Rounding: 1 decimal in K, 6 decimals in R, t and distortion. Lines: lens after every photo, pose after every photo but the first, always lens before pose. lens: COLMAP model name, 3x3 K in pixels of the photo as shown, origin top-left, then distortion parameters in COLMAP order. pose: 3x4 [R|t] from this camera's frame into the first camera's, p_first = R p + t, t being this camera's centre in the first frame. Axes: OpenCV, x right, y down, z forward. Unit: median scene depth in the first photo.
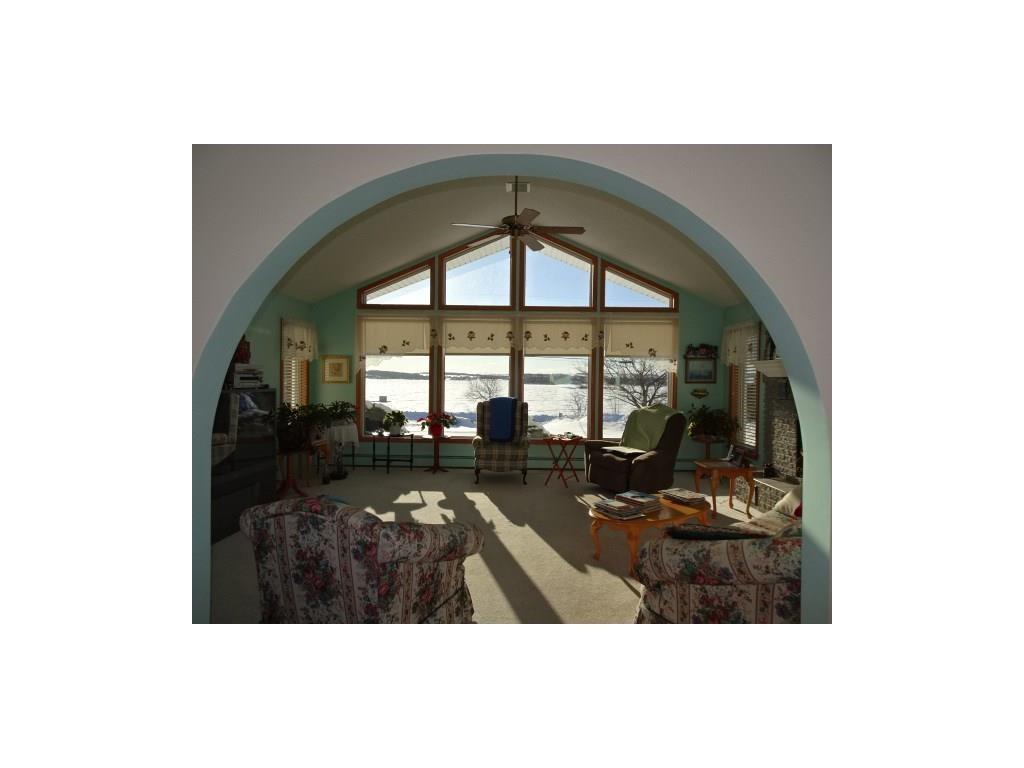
lens RADIAL K [[462.1, 0, 512.0], [0, 462.1, 384.0], [0, 0, 1]] dist [-0.046158, -0.000046]
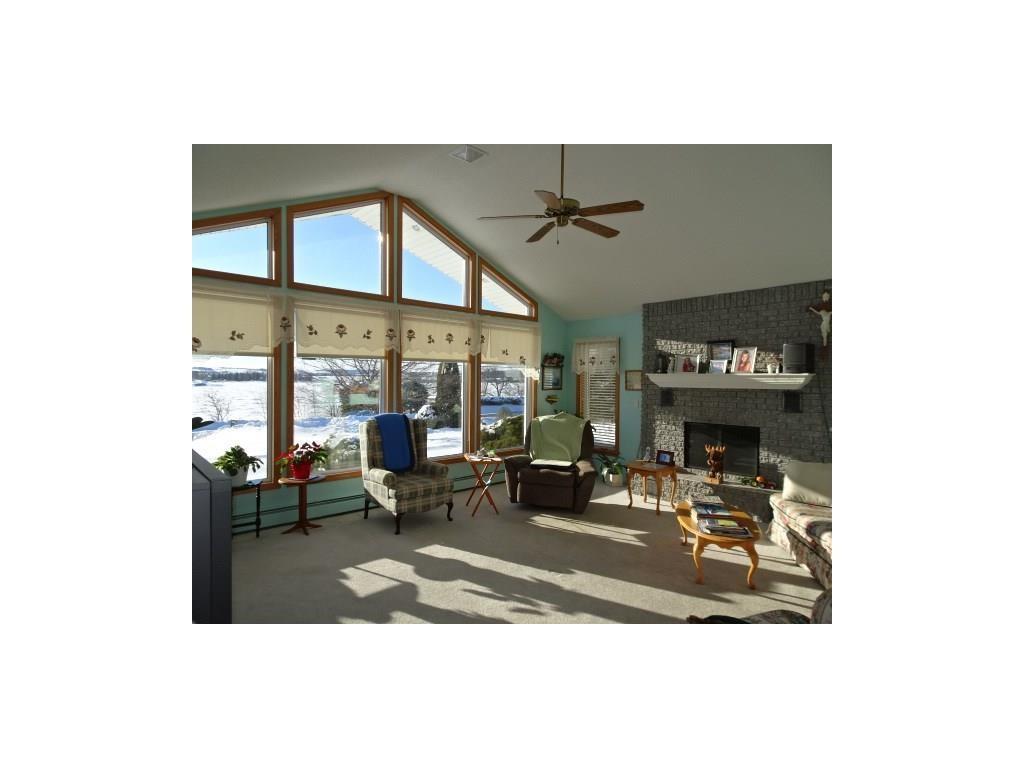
lens RADIAL K [[462.1, 0, 512.0], [0, 462.1, 384.0], [0, 0, 1]] dist [-0.046158, -0.000046]
pose [[0.698869, -0.014460, 0.715104, -0.419733], [0.001389, 0.999821, 0.018860, -0.035124], [-0.715249, -0.012188, 0.698764, 0.311628]]
